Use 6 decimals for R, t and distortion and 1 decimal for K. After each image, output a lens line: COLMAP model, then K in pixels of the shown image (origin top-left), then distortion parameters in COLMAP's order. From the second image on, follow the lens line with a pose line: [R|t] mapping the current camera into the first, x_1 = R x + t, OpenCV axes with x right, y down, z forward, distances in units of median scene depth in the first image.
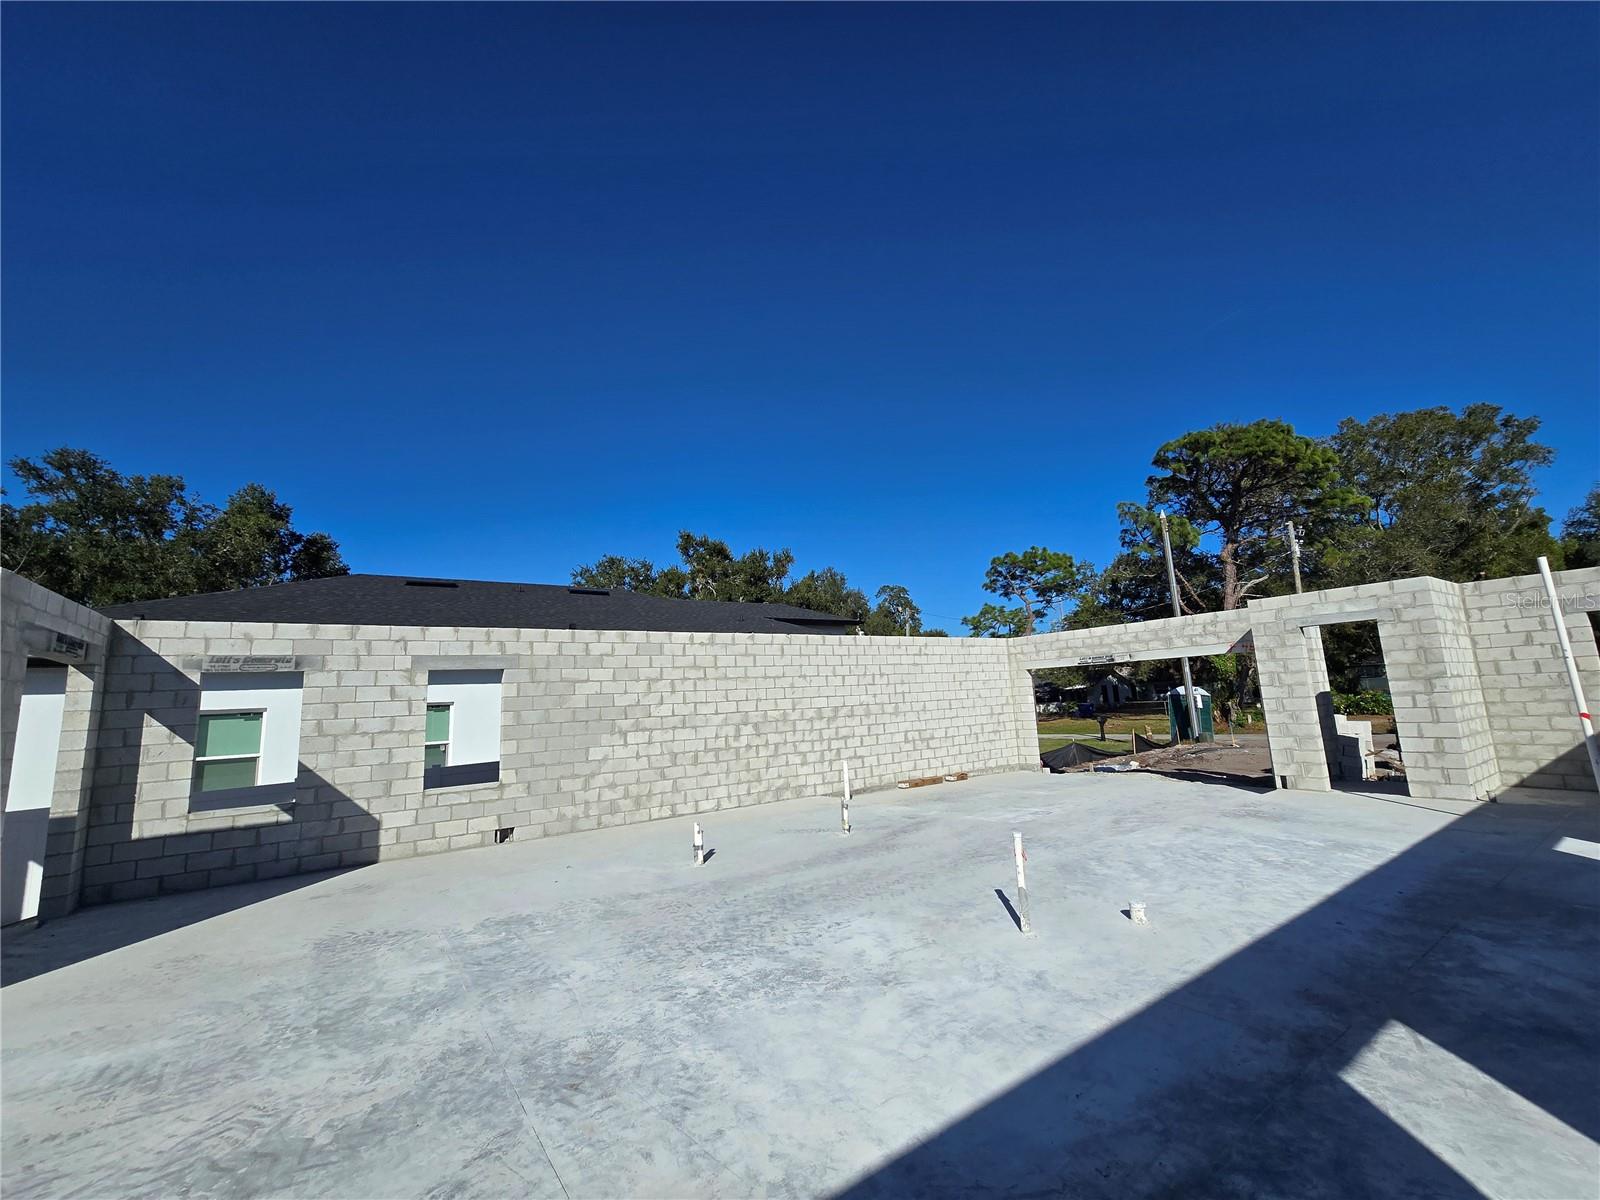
lens RADIAL K [[655.0, 0, 802.1], [0, 655.0, 592.5], [0, 0, 1]] dist [-0.003644, 0.000152]
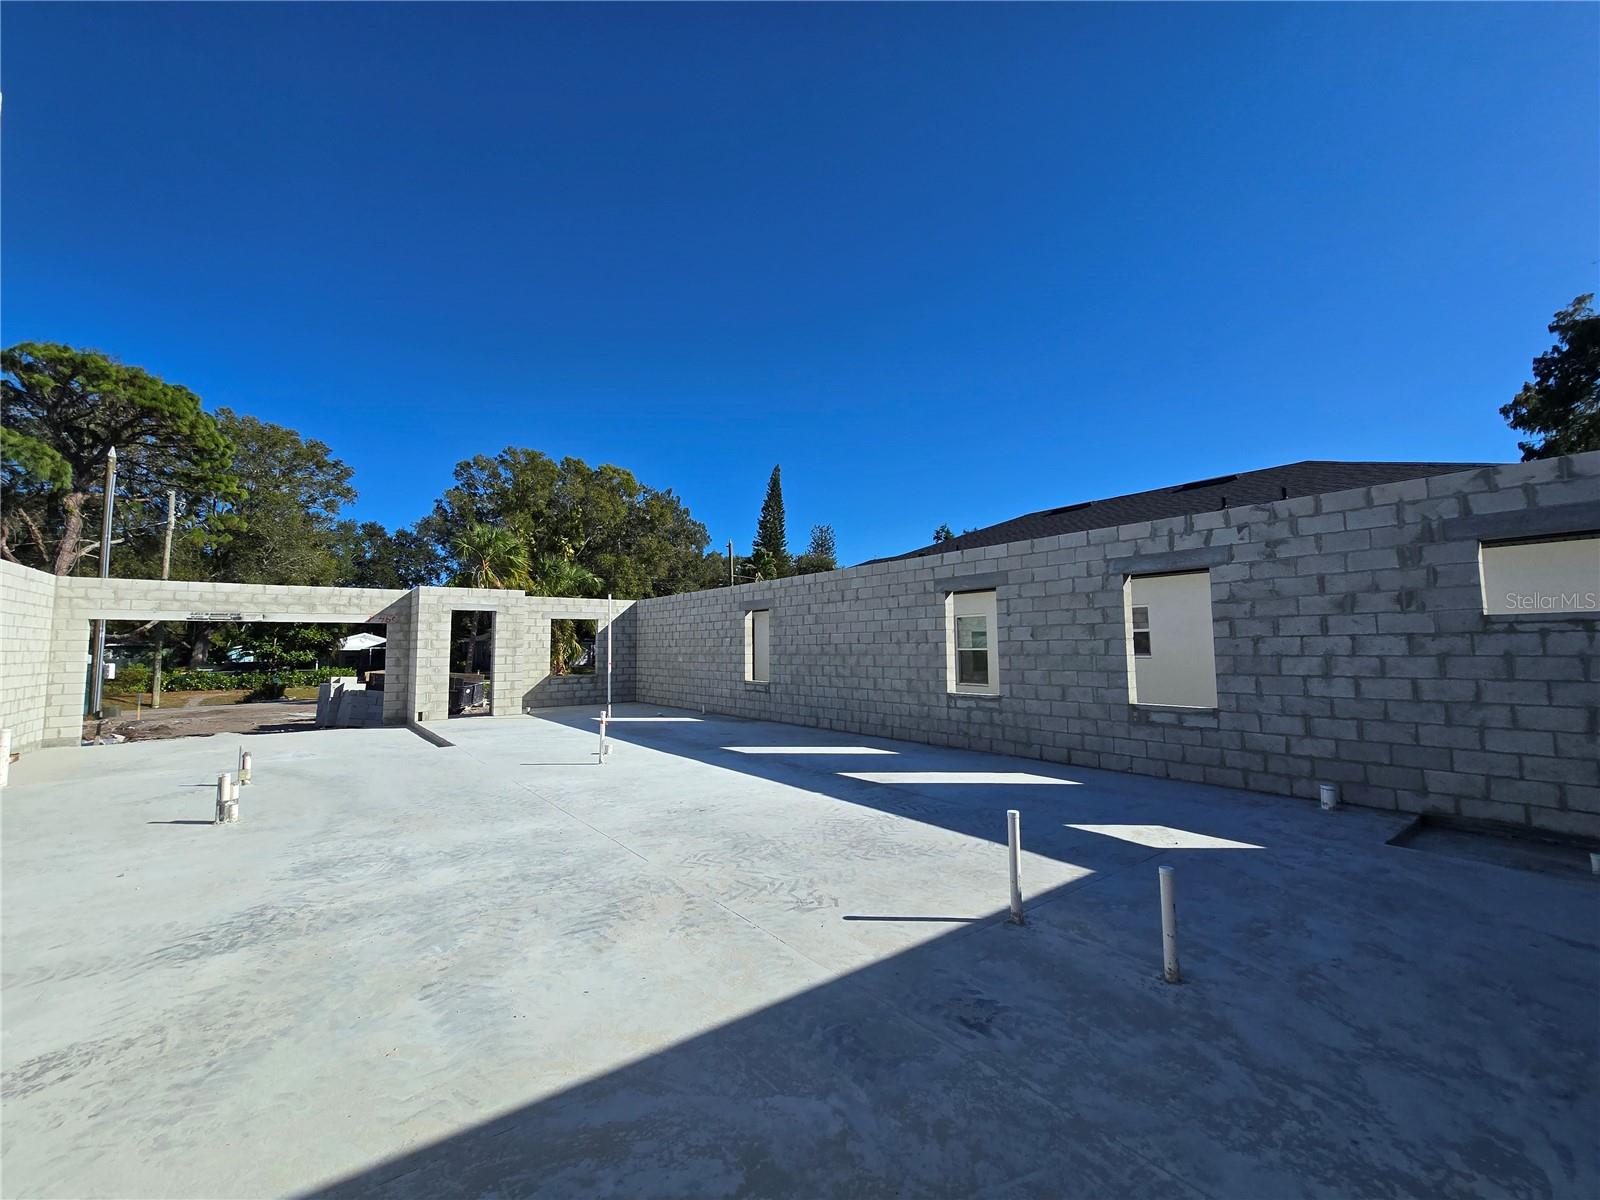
lens RADIAL K [[655.0, 0, 807.4], [0, 655.0, 594.8], [0, 0, 1]] dist [-0.003644, 0.000152]
pose [[-0.045918, 0.130600, 0.990371, -0.714797], [-0.150785, 0.979151, -0.136111, 0.096252], [-0.987500, -0.155583, -0.025268, 0.243200]]
